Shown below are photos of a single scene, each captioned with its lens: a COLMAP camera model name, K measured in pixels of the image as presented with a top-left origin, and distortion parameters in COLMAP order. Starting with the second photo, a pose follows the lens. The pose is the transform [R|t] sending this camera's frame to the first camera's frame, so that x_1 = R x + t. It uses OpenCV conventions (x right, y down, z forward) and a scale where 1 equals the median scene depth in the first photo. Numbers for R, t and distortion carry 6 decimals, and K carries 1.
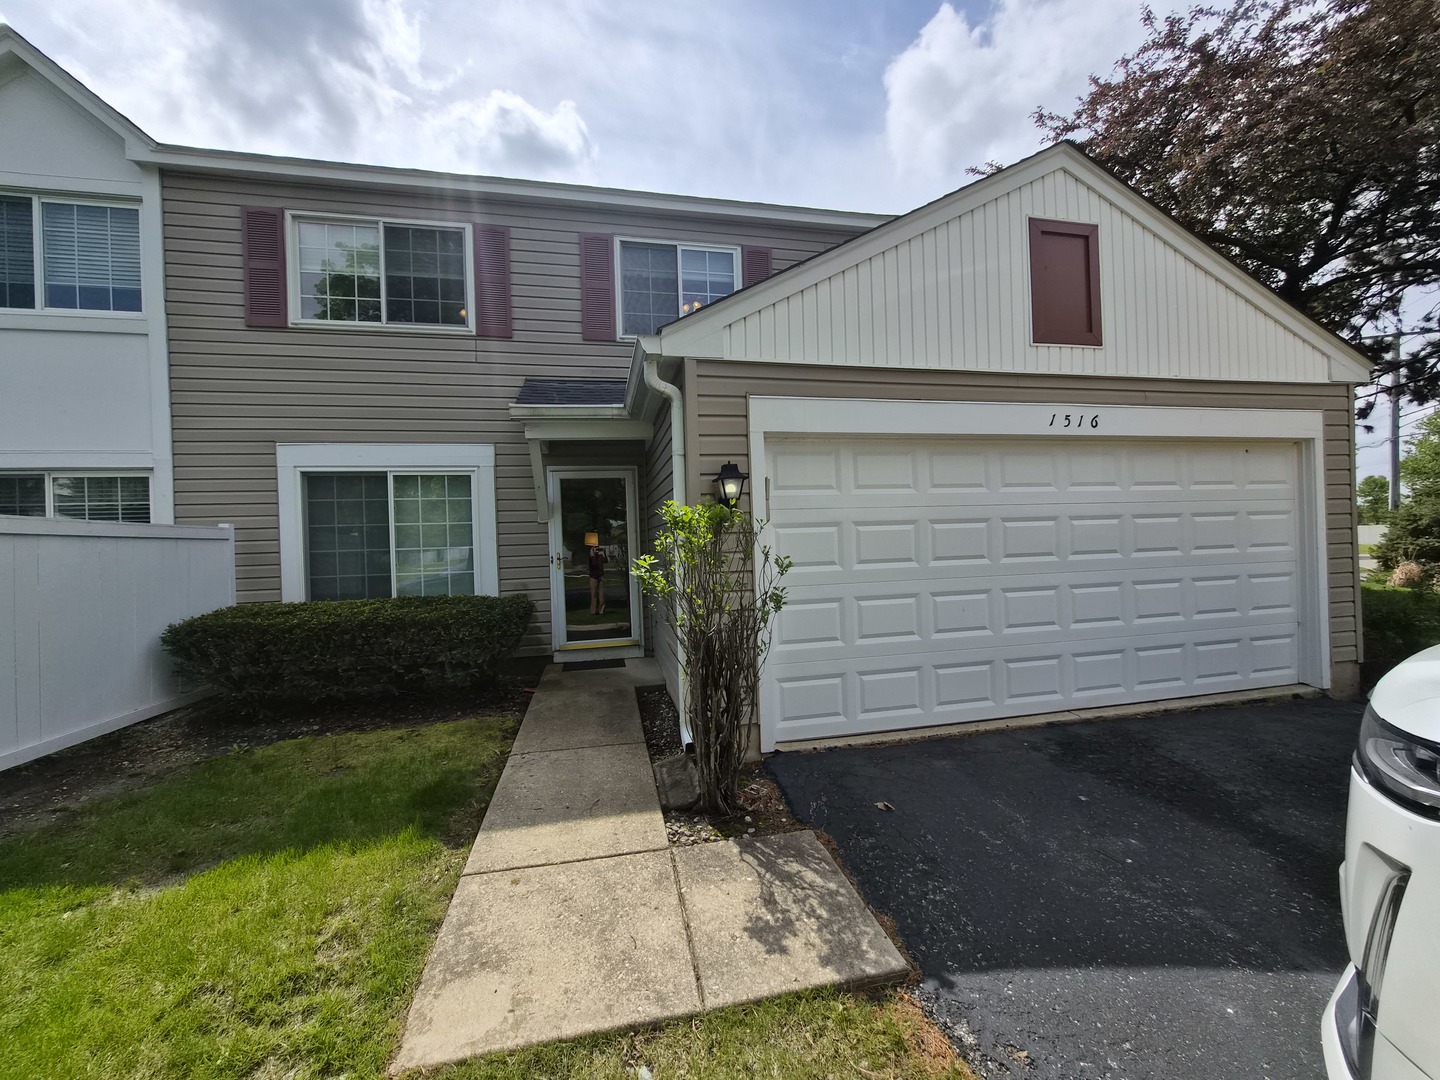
lens RADIAL K [[572.5, 0, 722.6], [0, 572.5, 543.1], [0, 0, 1]] dist [-0.003293, 0.000233]
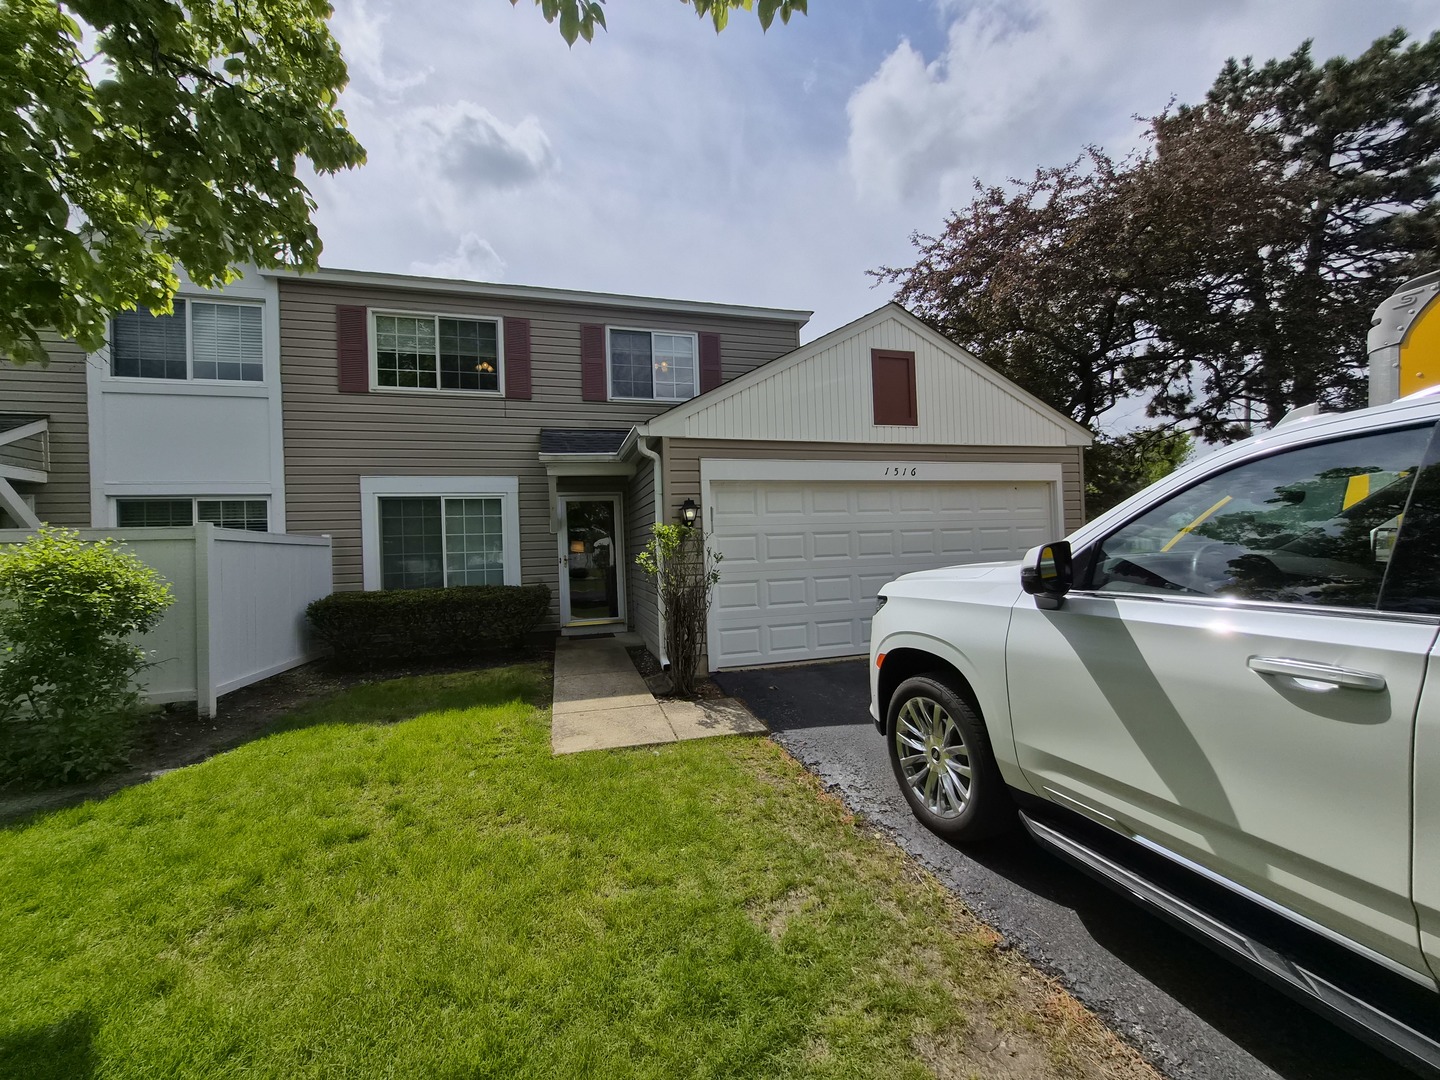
lens RADIAL K [[572.5, 0, 722.0], [0, 572.5, 545.4], [0, 0, 1]] dist [-0.003293, 0.000233]
pose [[0.997830, -0.002115, 0.065808, -0.002043], [0.002852, 0.999934, -0.011115, 0.011887], [-0.065780, 0.011279, 0.997770, -0.507723]]
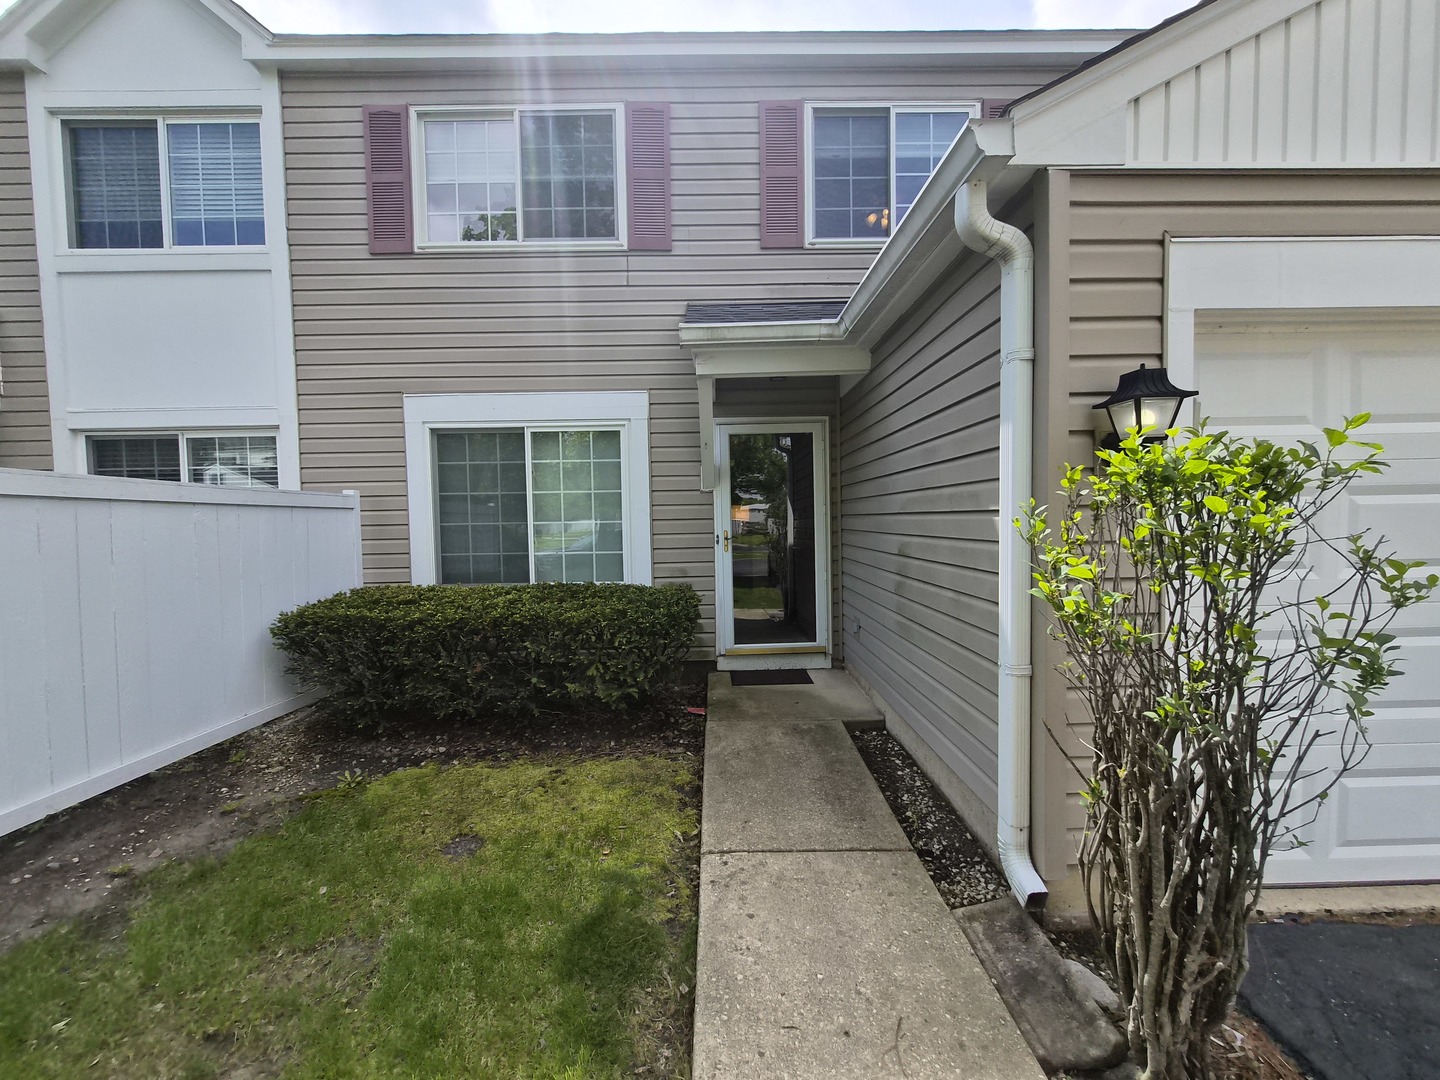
lens RADIAL K [[572.5, 0, 718.8], [0, 572.5, 541.9], [0, 0, 1]] dist [-0.003293, 0.000233]
pose [[0.979991, 0.022211, -0.197798, -0.182964], [-0.013659, 0.998916, 0.044493, -0.002516], [0.198572, -0.040901, 0.979233, 0.305969]]
